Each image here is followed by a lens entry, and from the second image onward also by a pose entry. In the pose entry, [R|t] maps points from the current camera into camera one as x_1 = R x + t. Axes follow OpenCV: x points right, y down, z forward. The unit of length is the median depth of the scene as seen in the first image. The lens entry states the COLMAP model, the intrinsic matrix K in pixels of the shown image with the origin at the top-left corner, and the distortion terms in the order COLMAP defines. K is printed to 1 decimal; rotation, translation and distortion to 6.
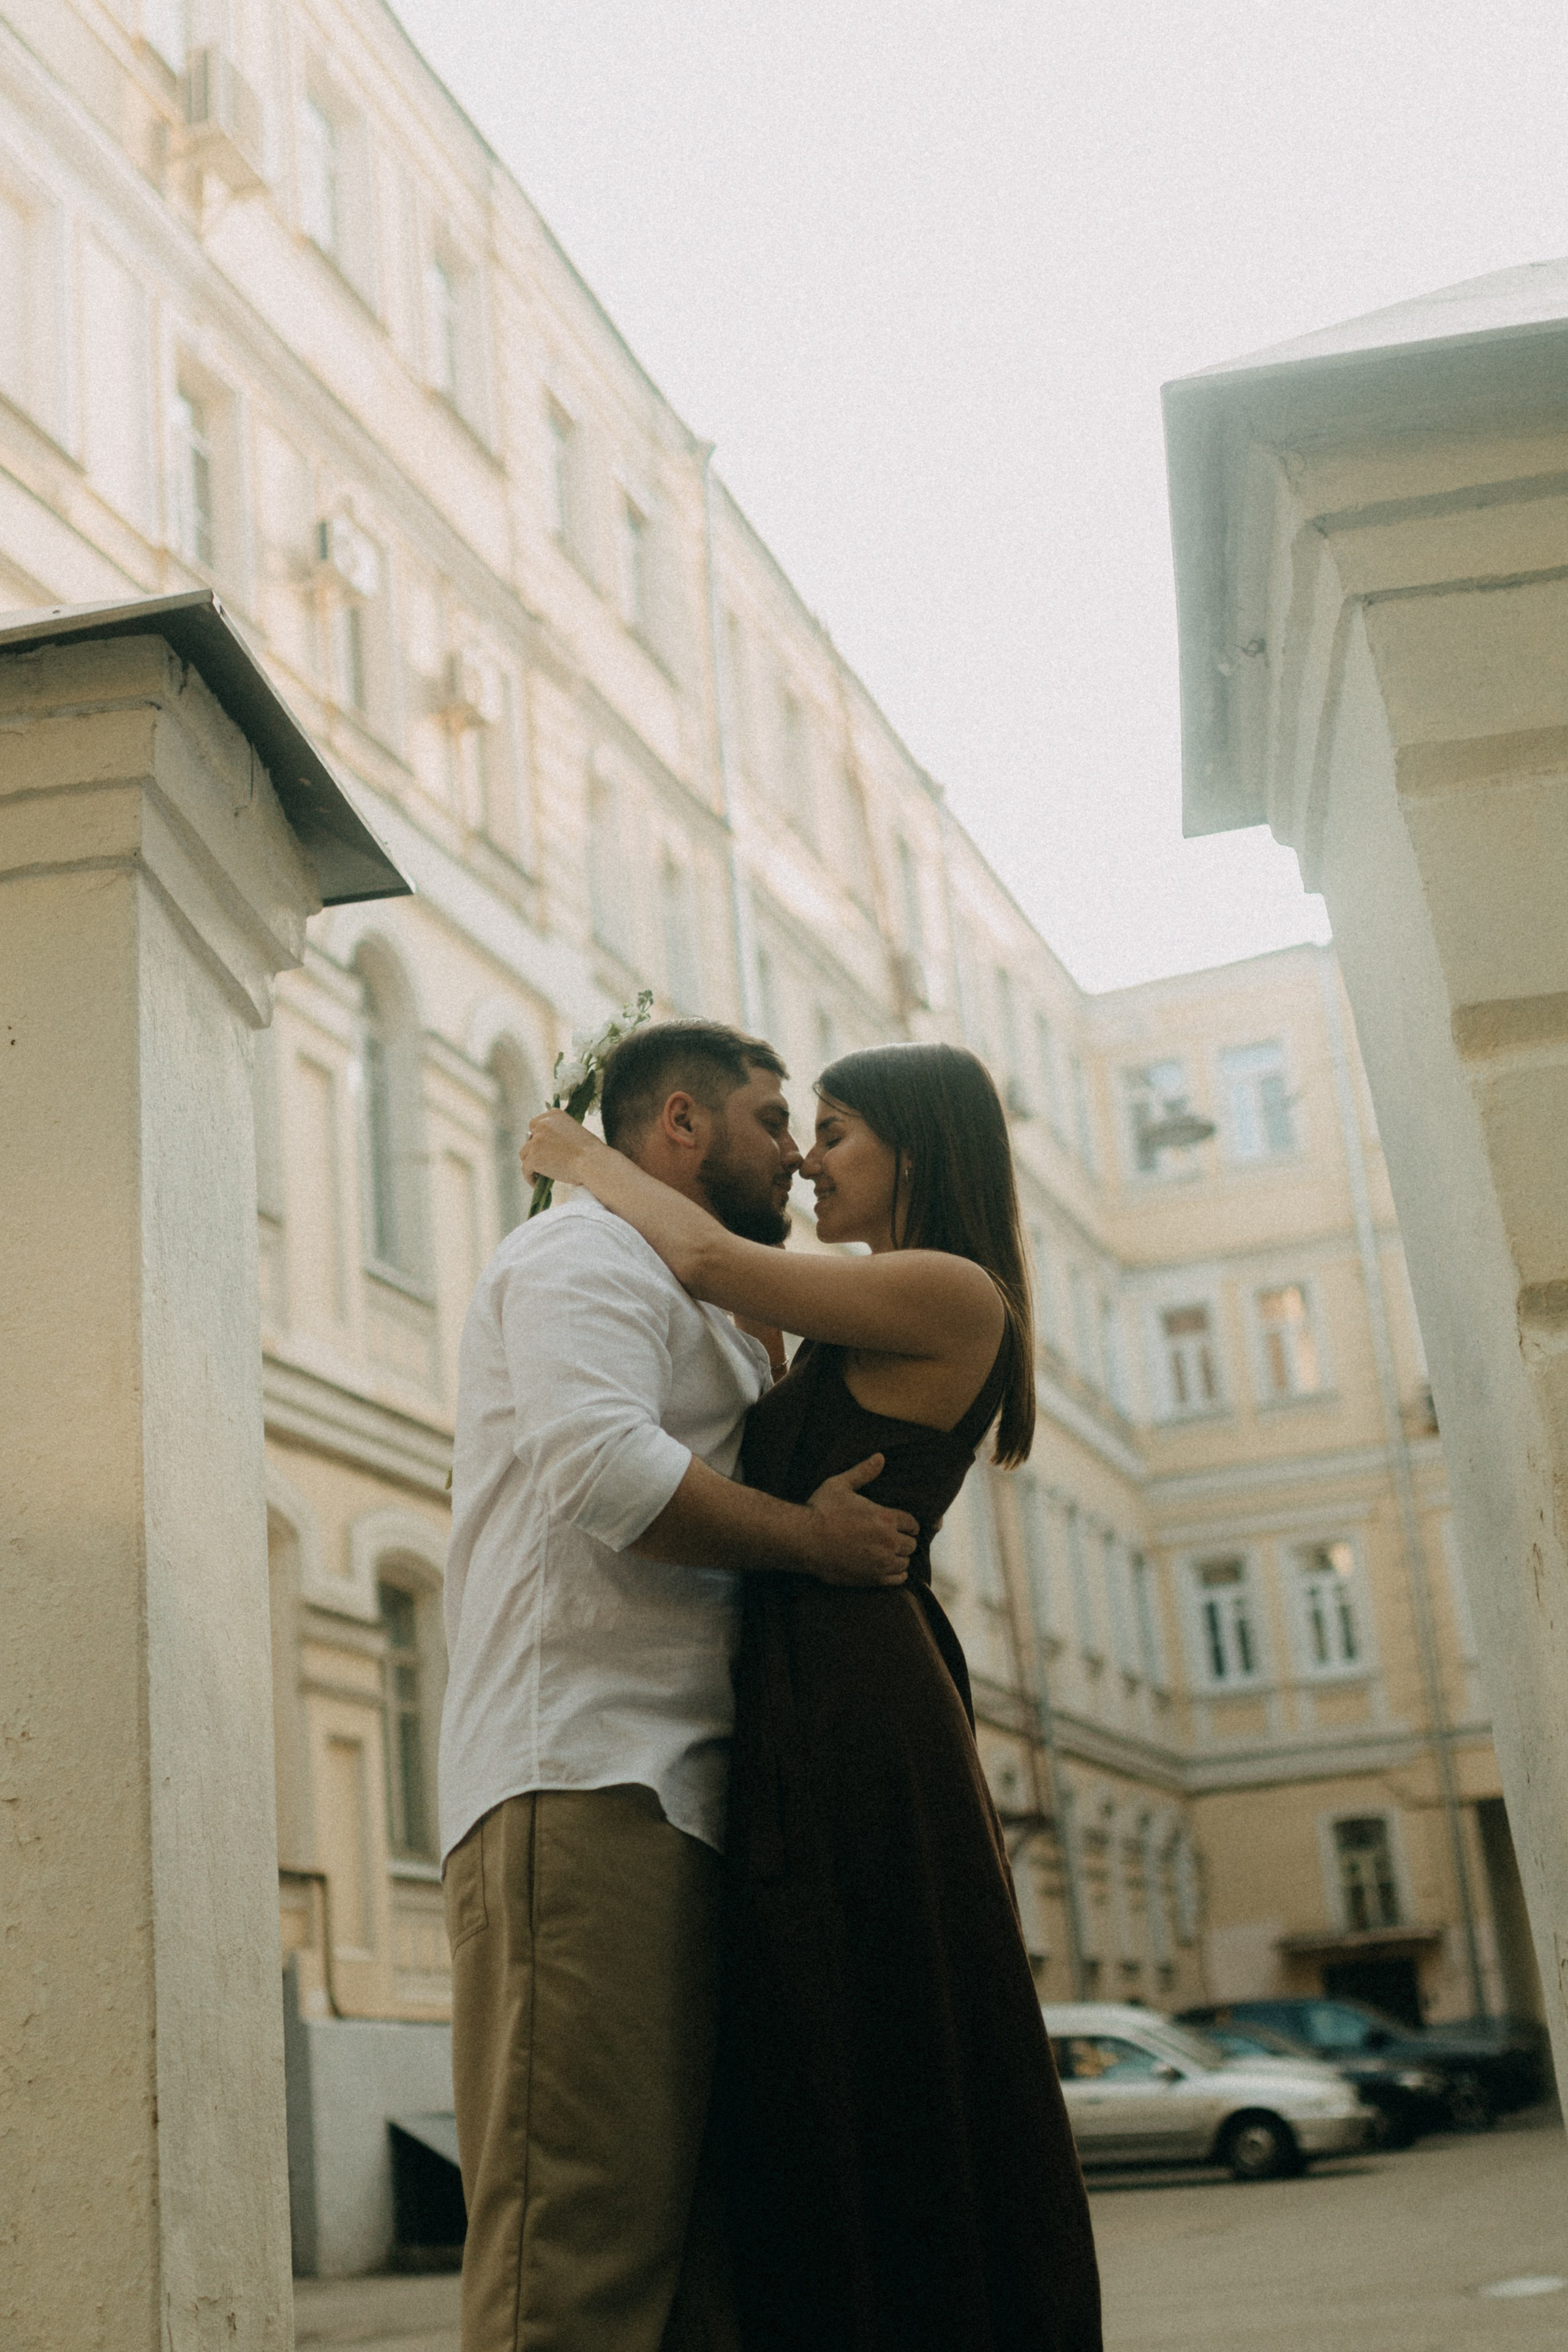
lens RADIAL K [[2947.2, 0, 685.7], [0, 2947.2, 1239.0], [0, 0, 1]] dist [-0.007461, 0.000000]
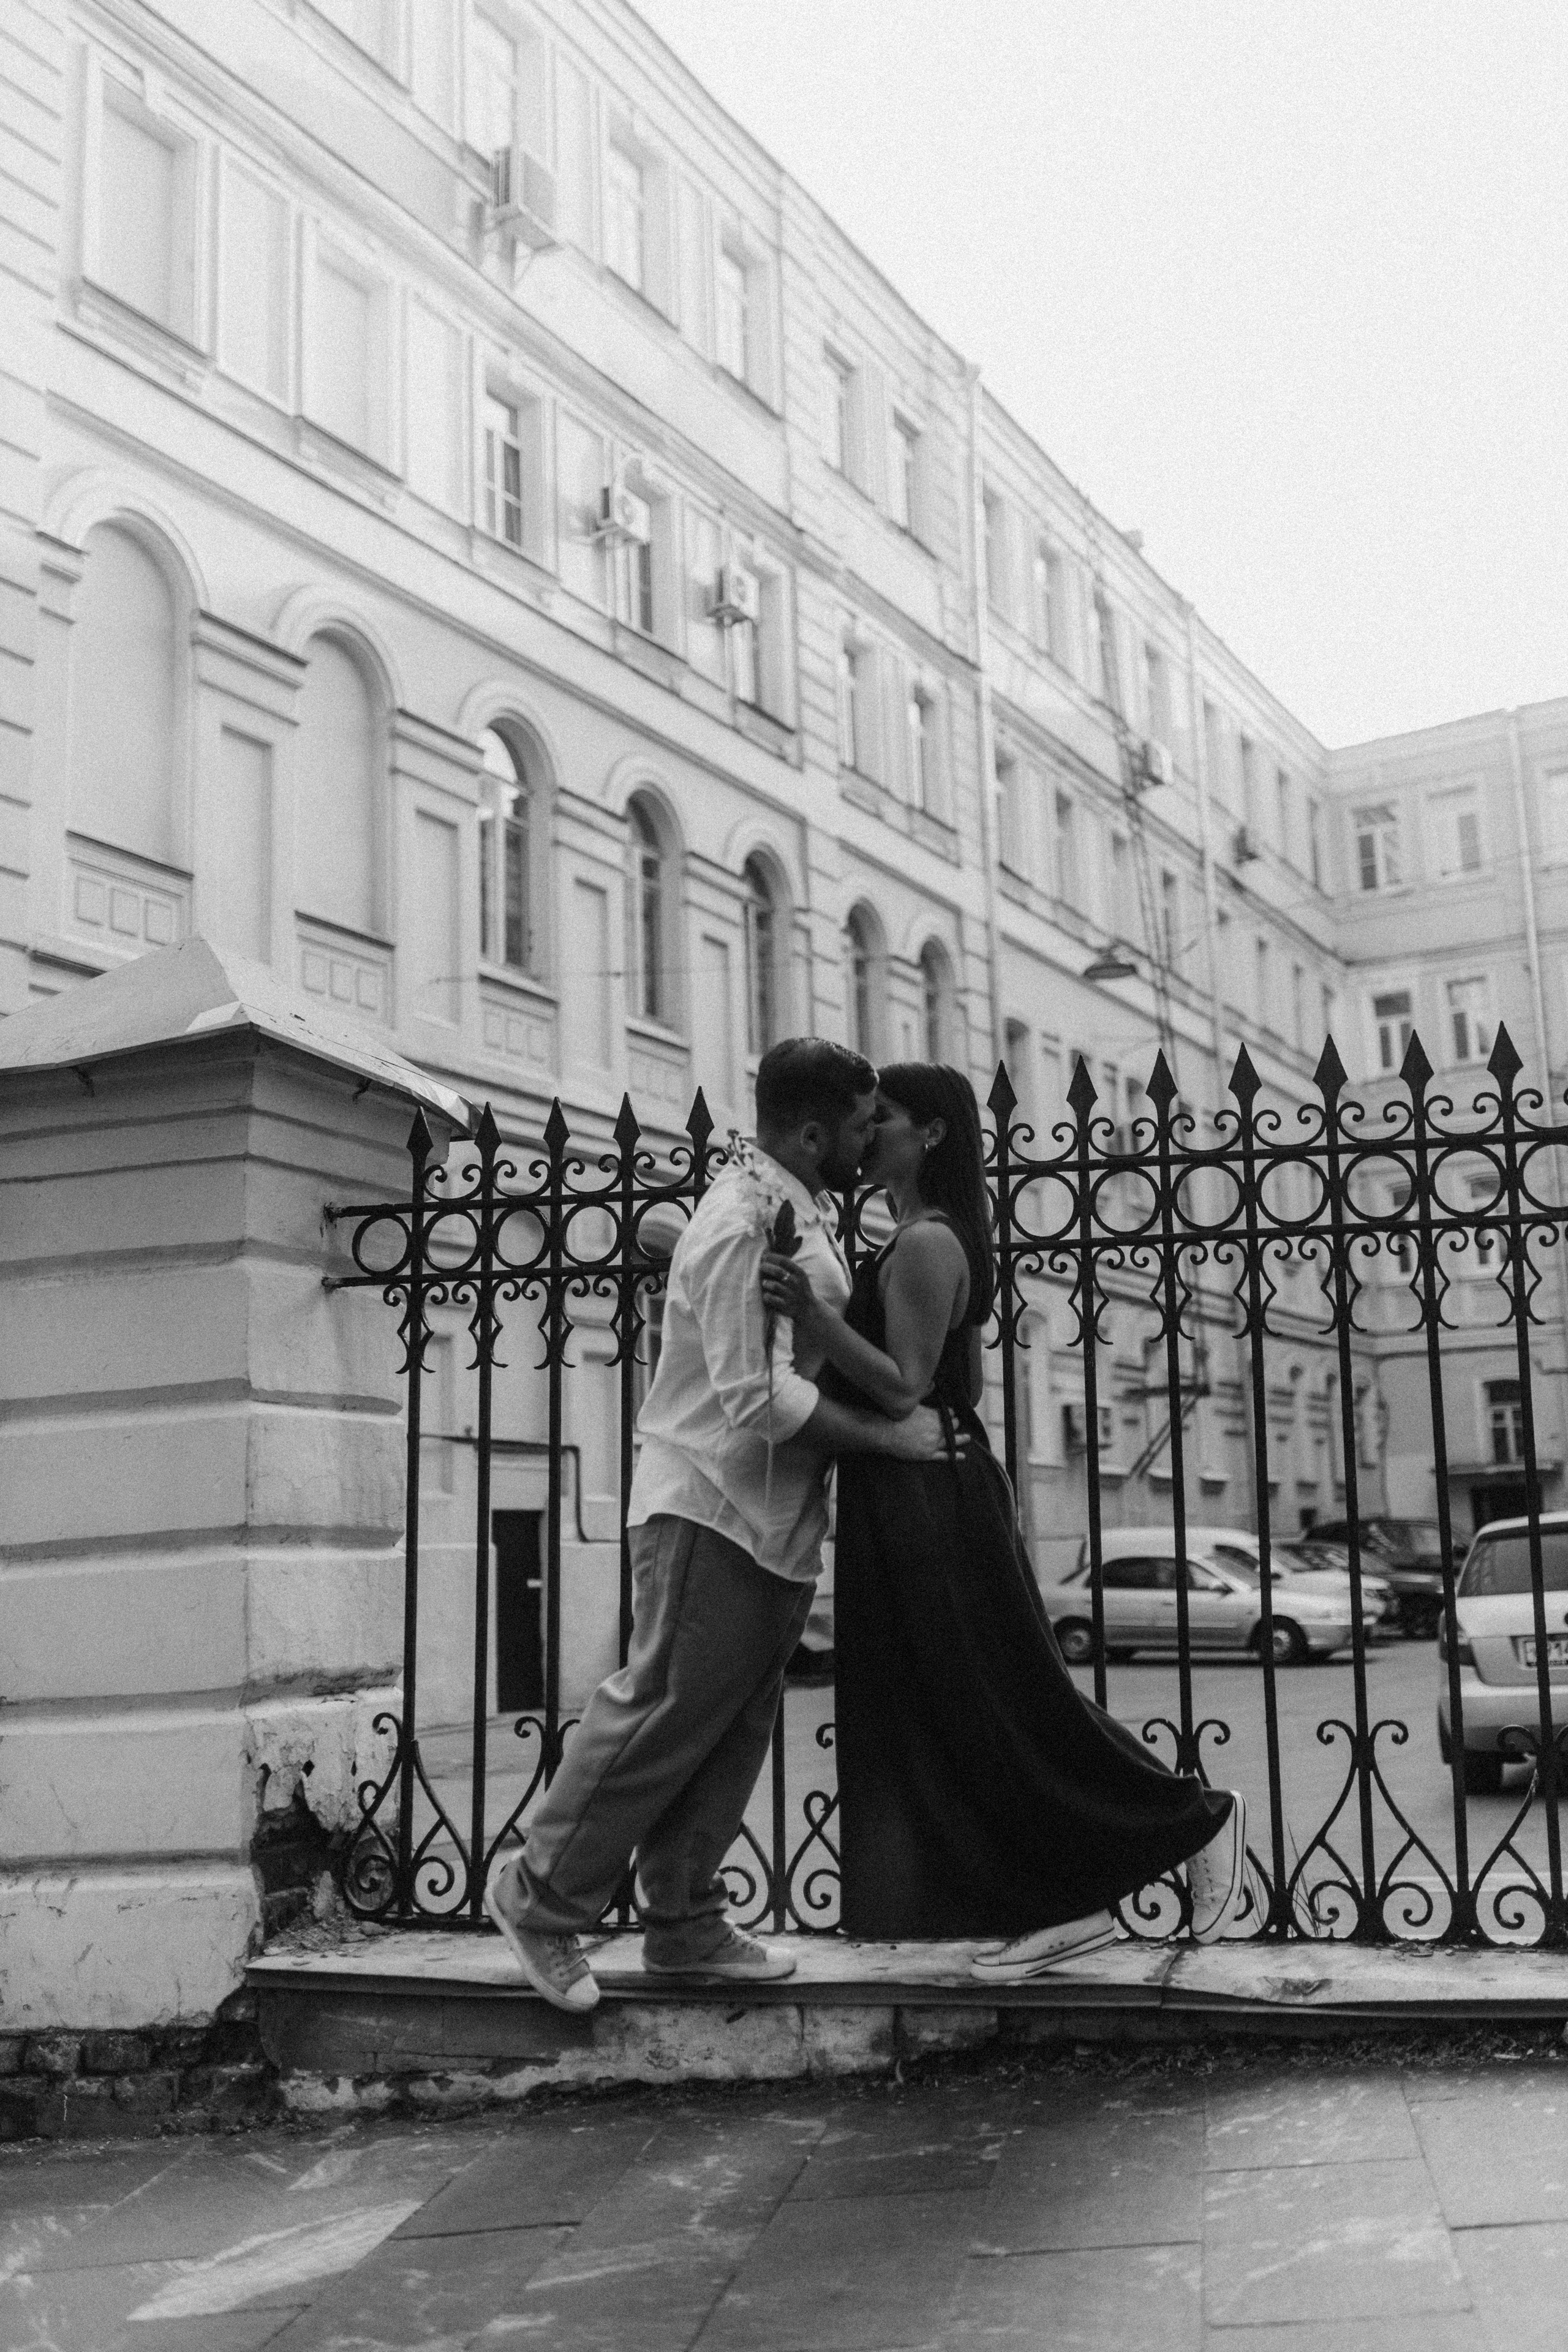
lens RADIAL K [[2212.1, 0, 793.5], [0, 2212.1, 1145.4], [0, 0, 1]] dist [-0.000440, 0.000000]
pose [[0.986444, 0.017569, -0.163154, 0.123602], [0.001981, 0.992905, 0.118894, -0.050909], [0.164086, -0.117606, 0.979410, -0.045013]]
